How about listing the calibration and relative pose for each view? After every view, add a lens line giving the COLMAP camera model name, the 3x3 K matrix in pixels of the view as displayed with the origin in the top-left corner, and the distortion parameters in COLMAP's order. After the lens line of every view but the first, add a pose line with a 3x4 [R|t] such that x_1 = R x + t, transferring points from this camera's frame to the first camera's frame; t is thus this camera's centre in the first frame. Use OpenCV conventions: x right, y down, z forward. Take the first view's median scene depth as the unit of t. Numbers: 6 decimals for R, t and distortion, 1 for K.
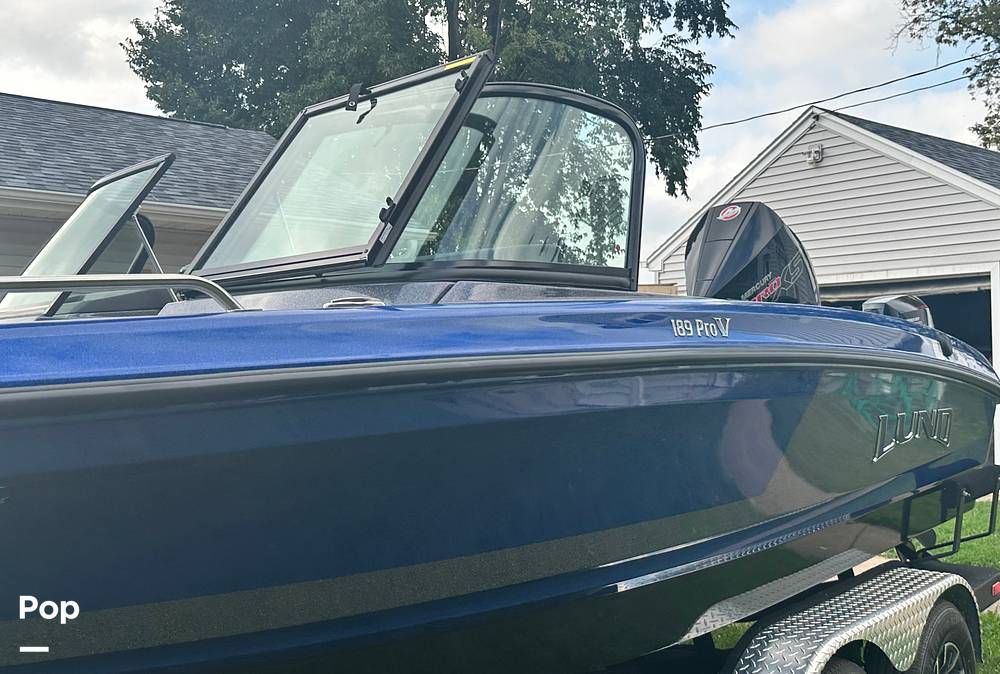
lens RADIAL K [[1037.5, 0, 501.3], [0, 1037.5, 334.6], [0, 0, 1]] dist [0.109664, 0.000000]
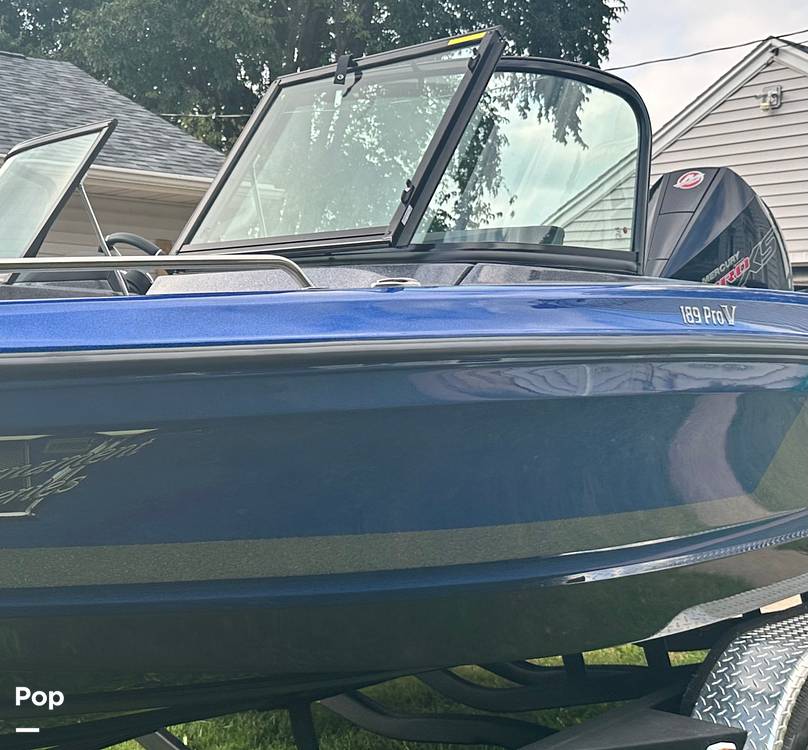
lens RADIAL K [[989.4, 0, 403.3], [0, 989.4, 374.5], [0, 0, 1]] dist [0.038493, 0.000000]
pose [[0.991499, 0.034616, -0.125424, 0.090933], [-0.027074, 0.997750, 0.061341, -0.001728], [0.127265, -0.057424, 0.990205, 0.151293]]
